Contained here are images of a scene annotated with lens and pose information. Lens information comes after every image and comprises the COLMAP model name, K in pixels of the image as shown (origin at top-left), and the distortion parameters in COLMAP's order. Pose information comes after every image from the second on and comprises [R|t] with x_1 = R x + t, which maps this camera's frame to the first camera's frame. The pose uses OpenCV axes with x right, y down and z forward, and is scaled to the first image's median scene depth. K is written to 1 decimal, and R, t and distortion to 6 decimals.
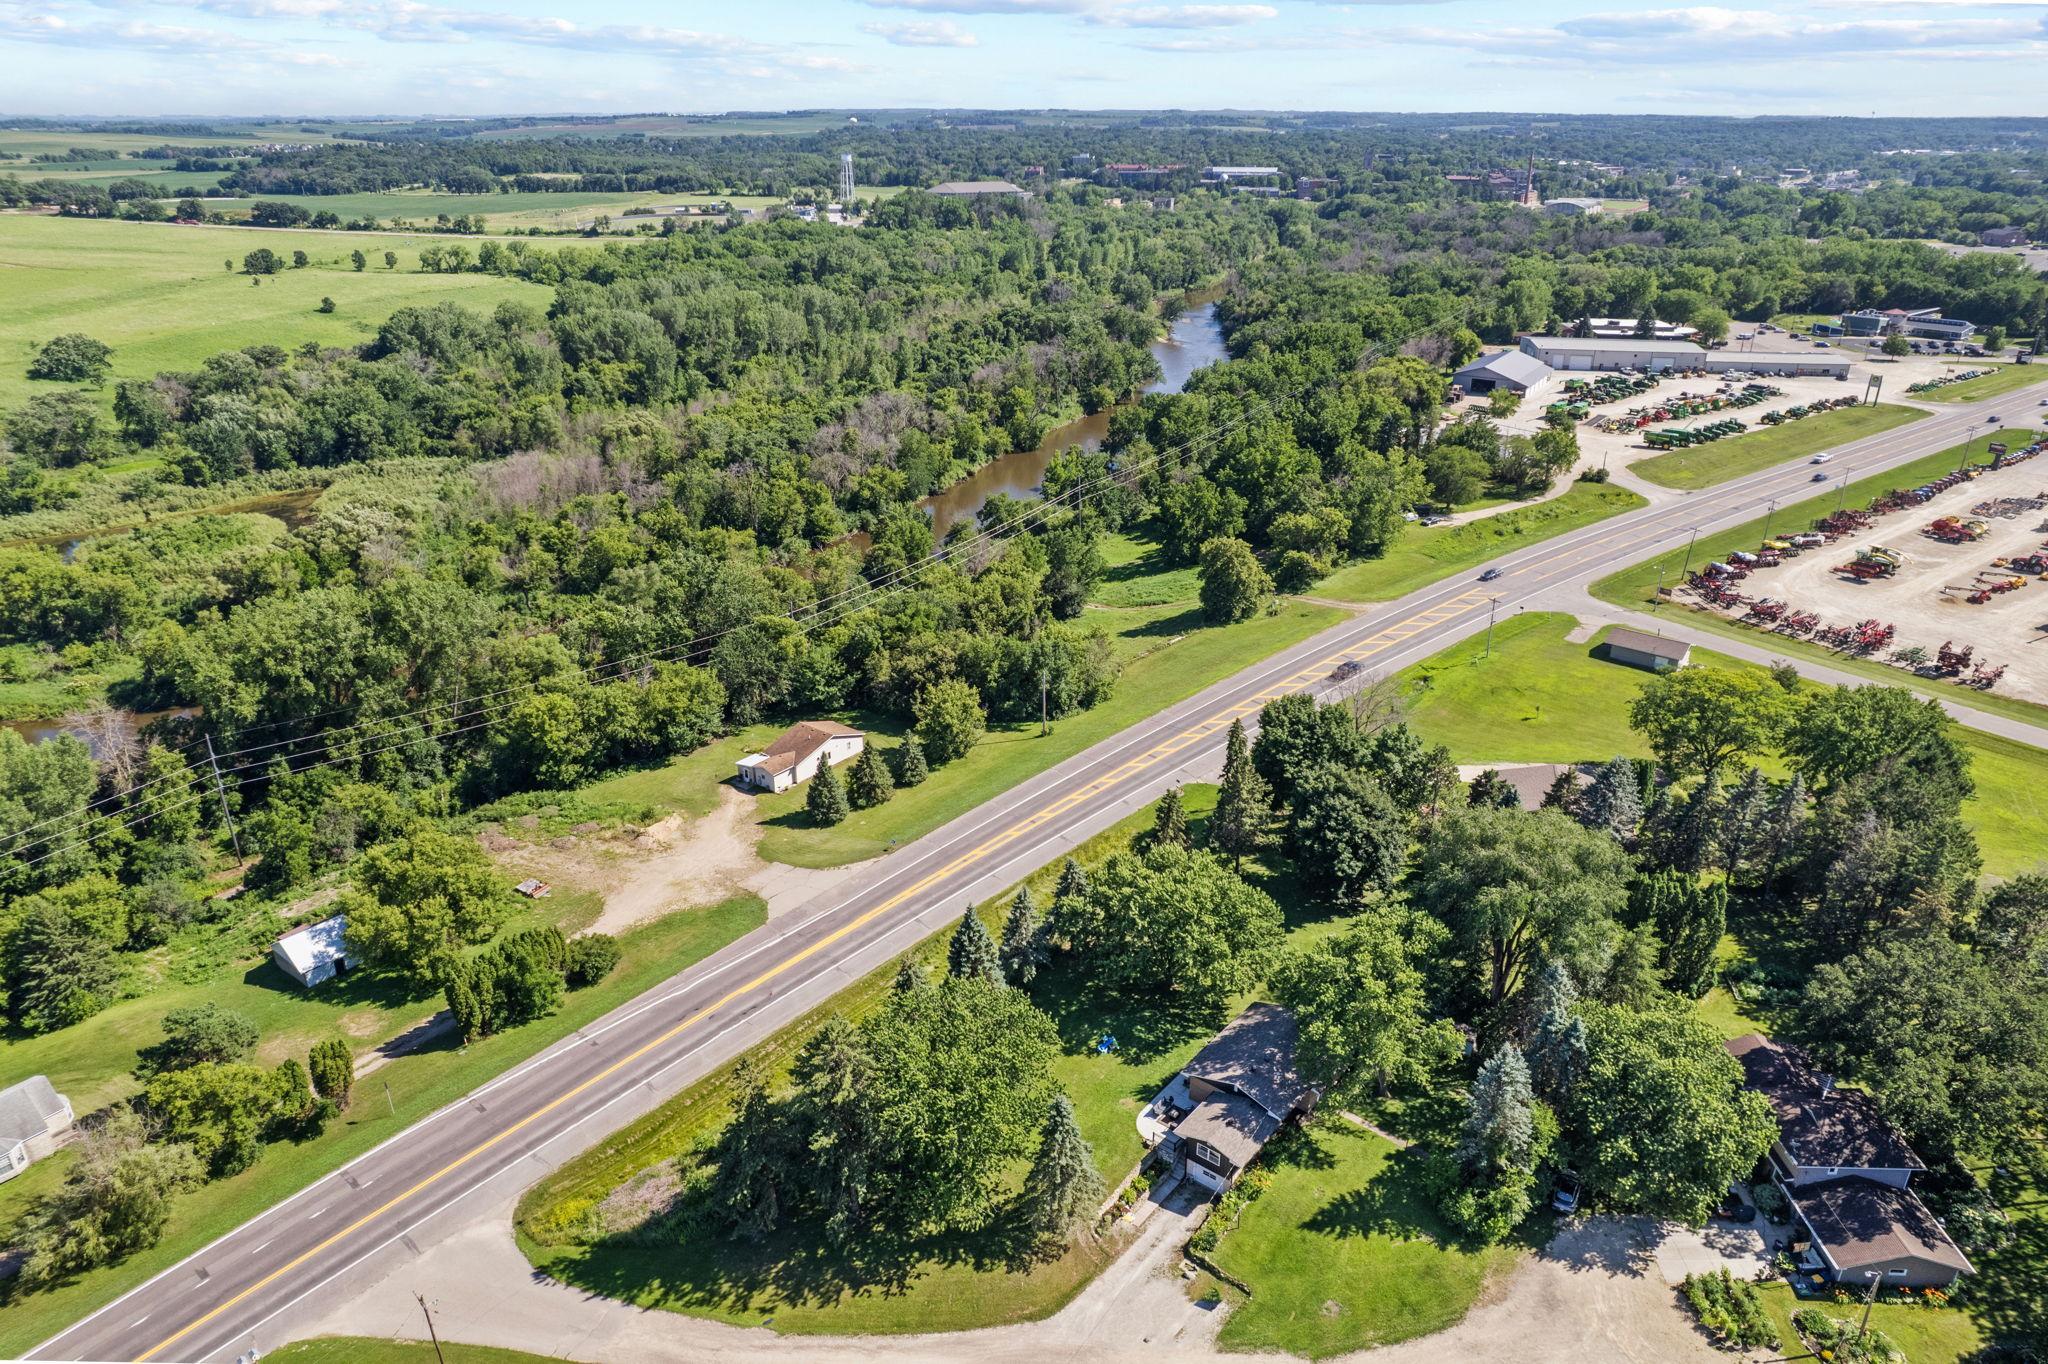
lens RADIAL K [[1323.7, 0, 1017.2], [0, 1323.7, 654.1], [0, 0, 1]] dist [-0.050454, -0.001705]
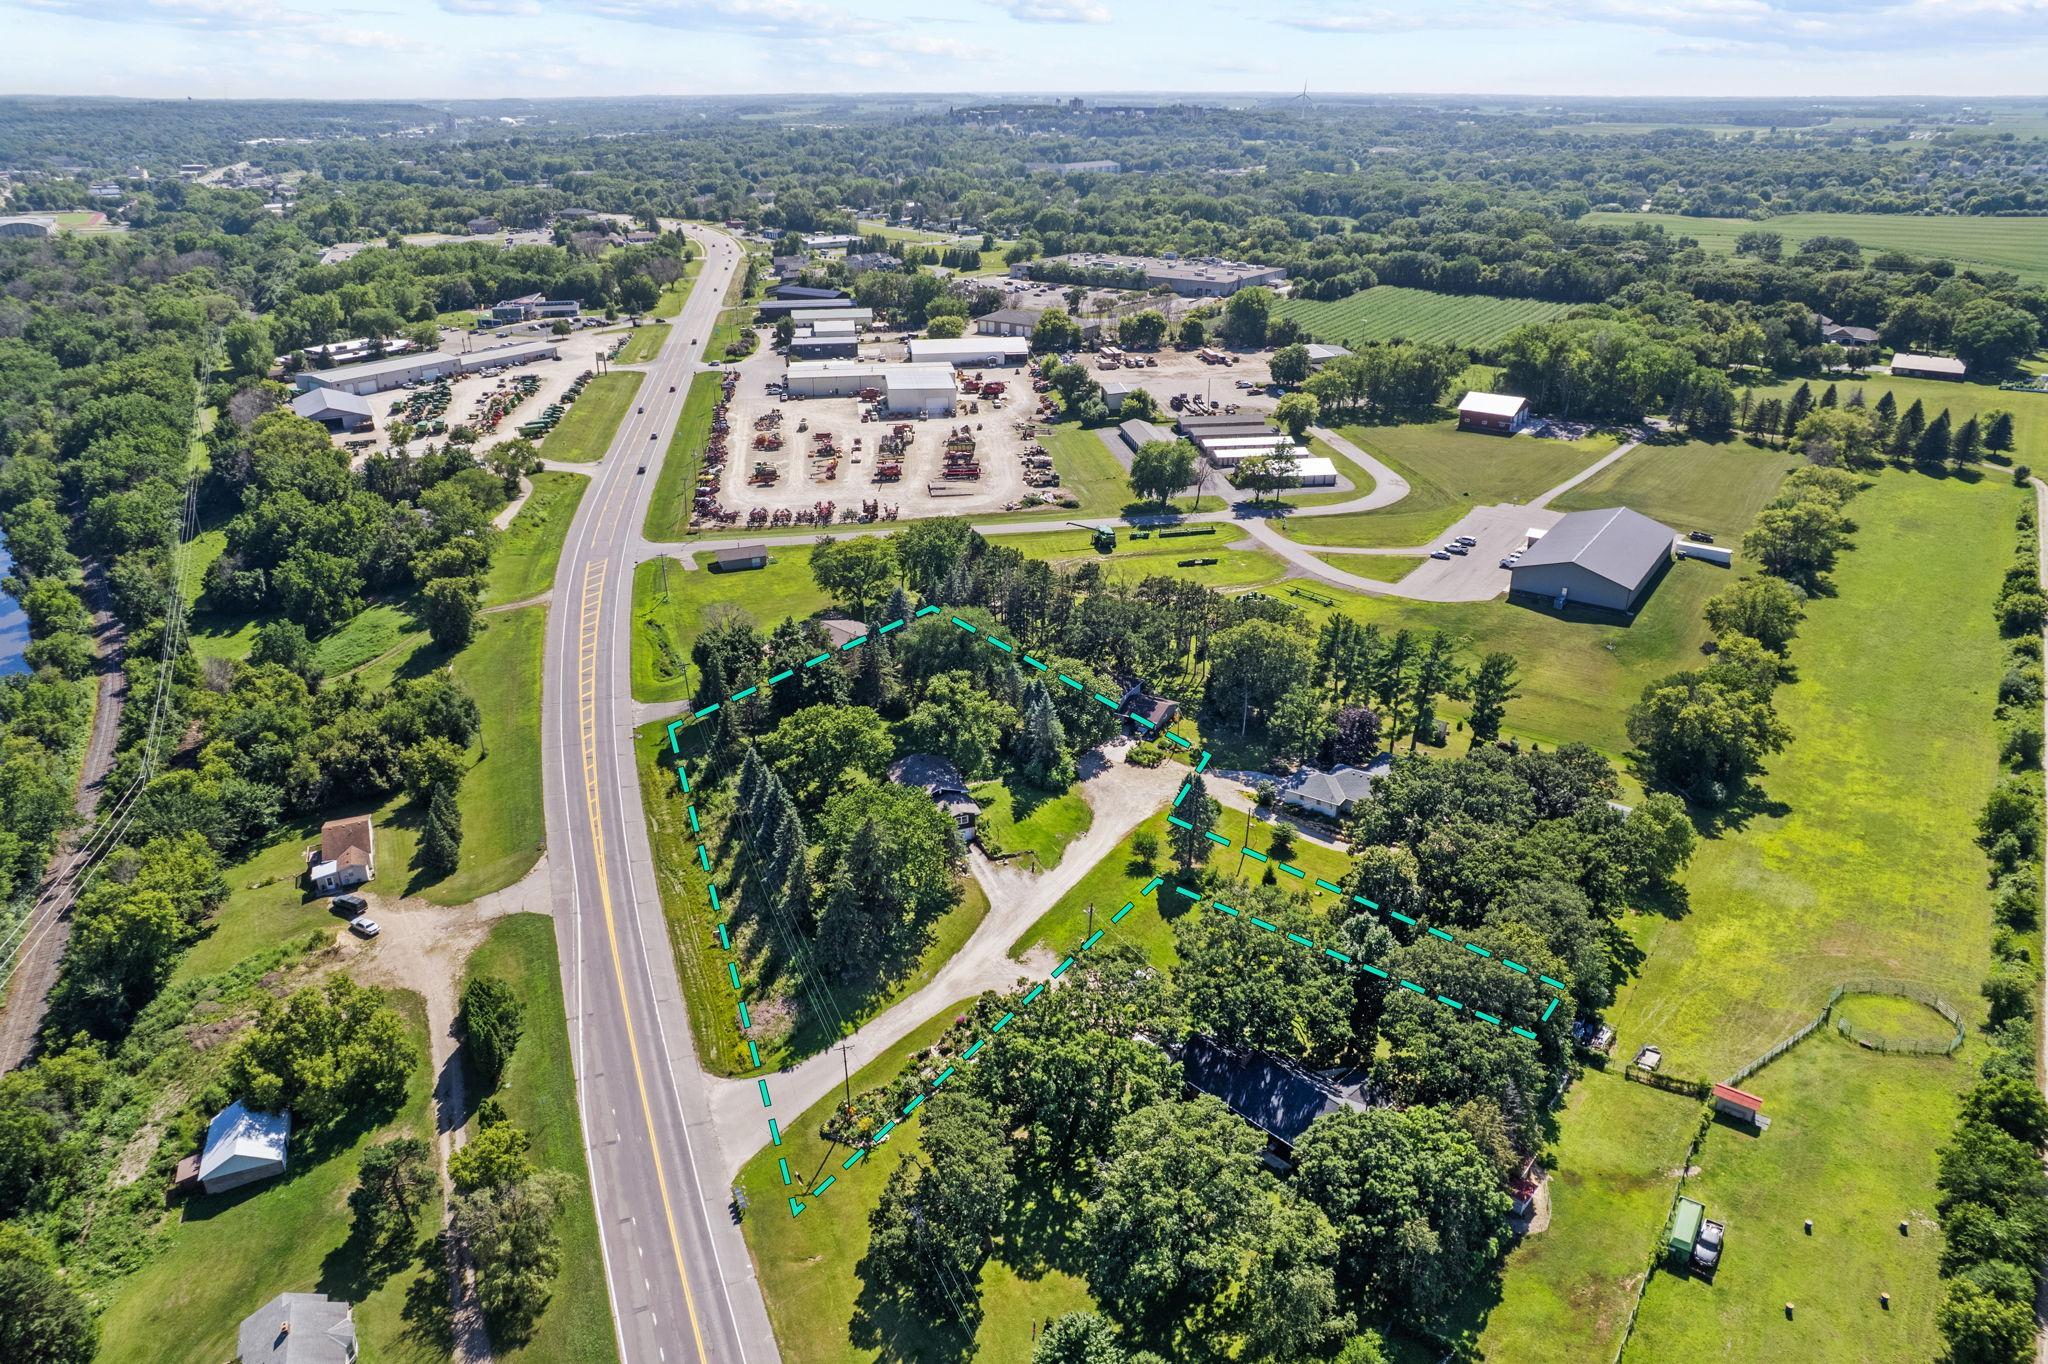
lens RADIAL K [[1346.6, 0, 1024.0], [0, 1346.6, 682.0], [0, 0, 1]] dist [-0.074009, 0.066248]
pose [[0.474300, -0.352774, 0.806591, -1.122017], [0.333719, 0.919871, 0.206081, -0.141195], [-0.814660, 0.171430, 0.554022, -0.140843]]
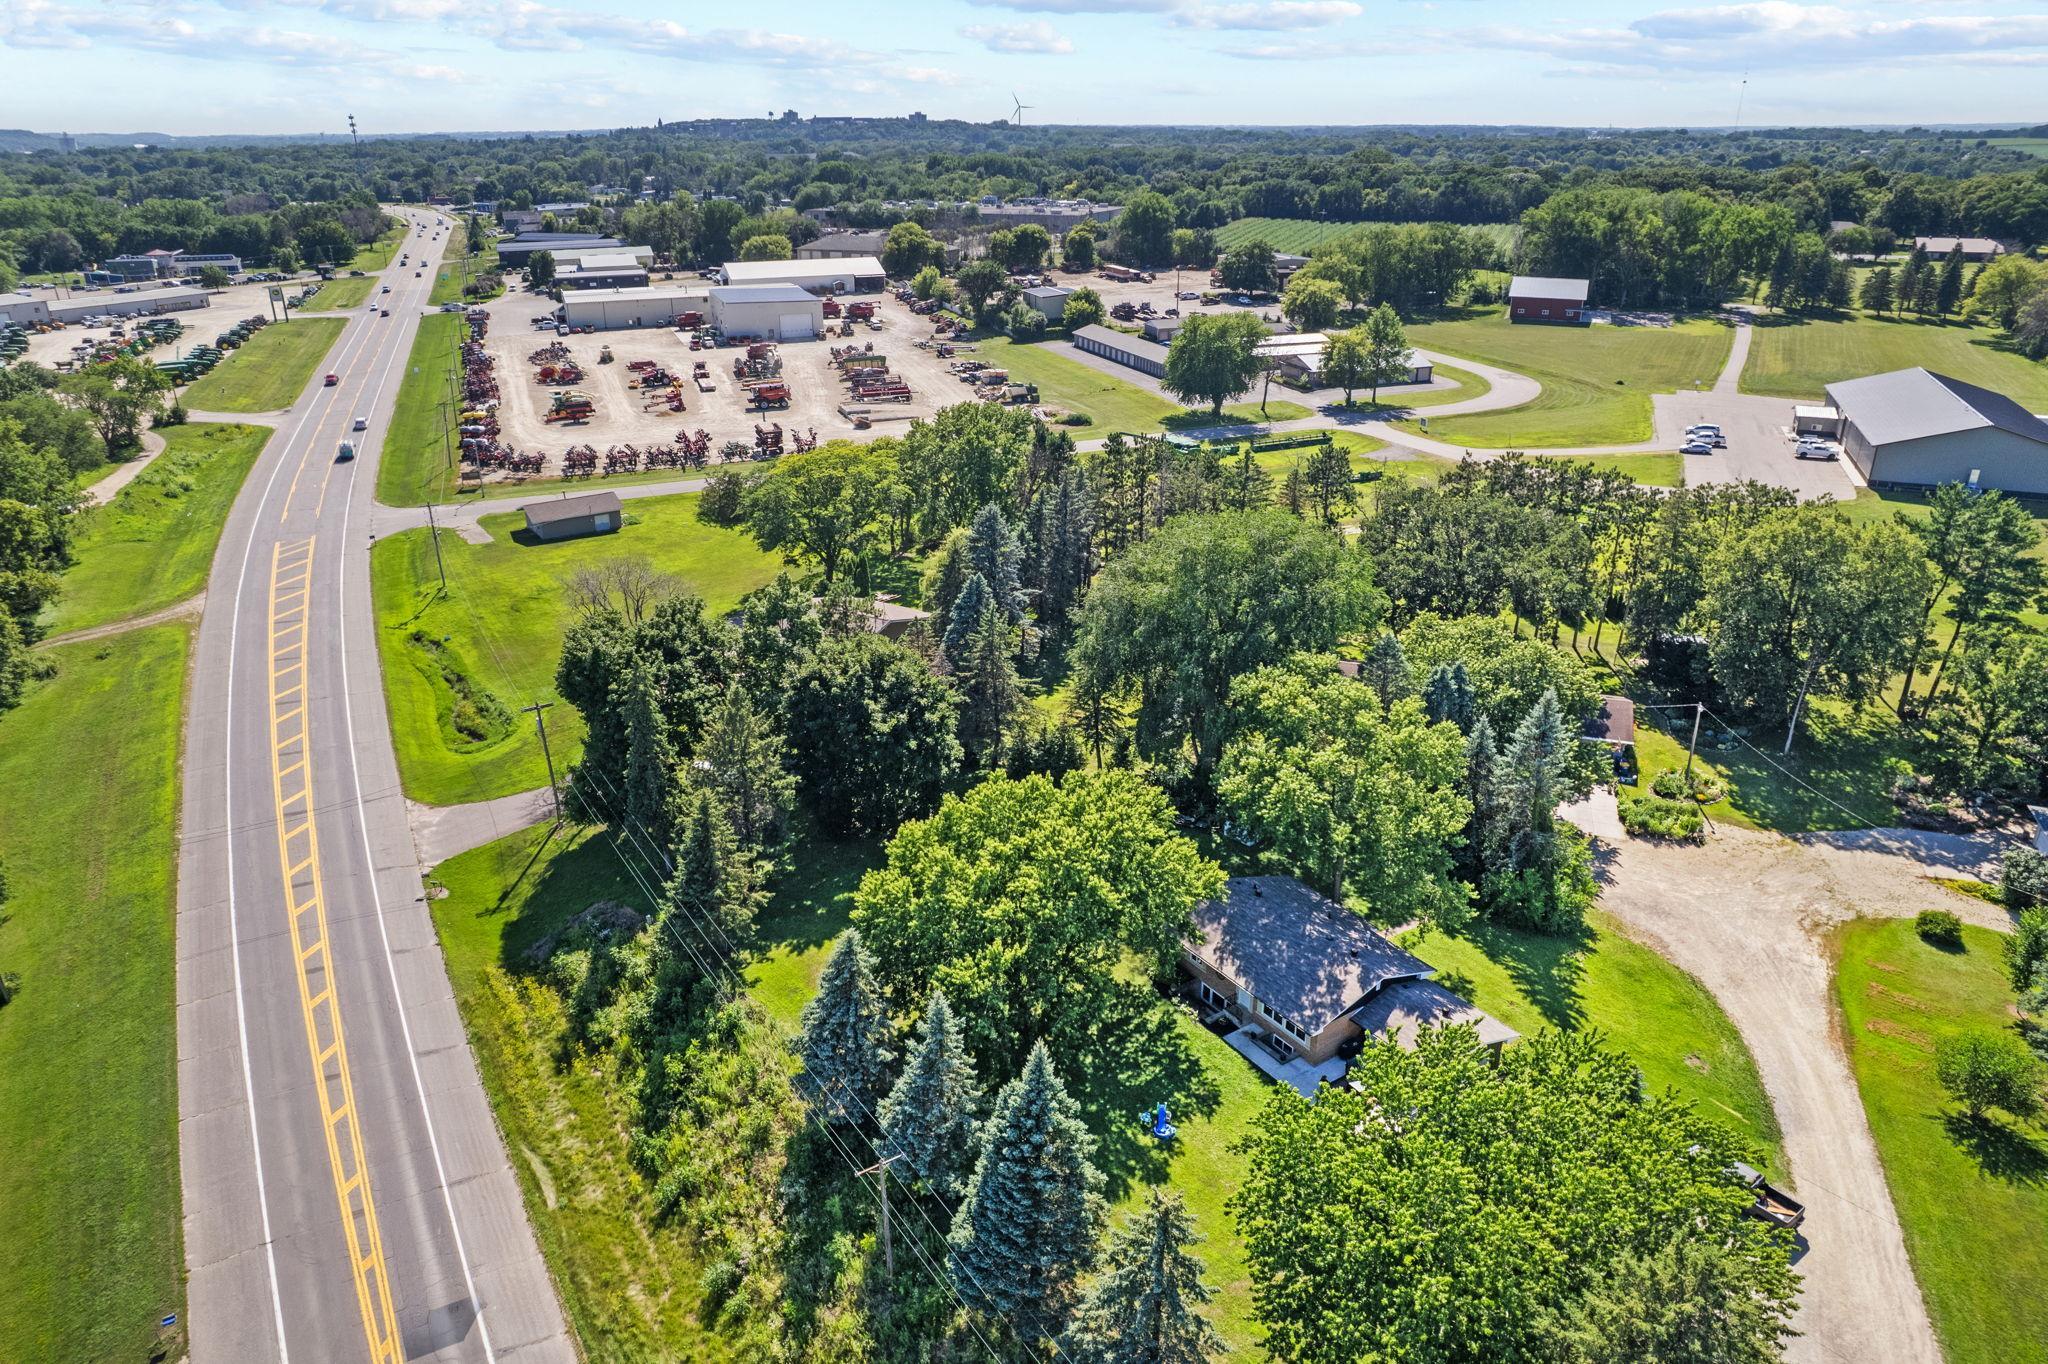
lens RADIAL K [[1346.6, 0, 1024.0], [0, 1346.6, 682.0], [0, 0, 1]] dist [-0.074009, 0.066248]
pose [[0.281965, -0.367372, 0.886303, -0.382018], [0.367049, 0.894815, 0.254128, -0.035562], [-0.886437, 0.253662, 0.387150, 0.785178]]
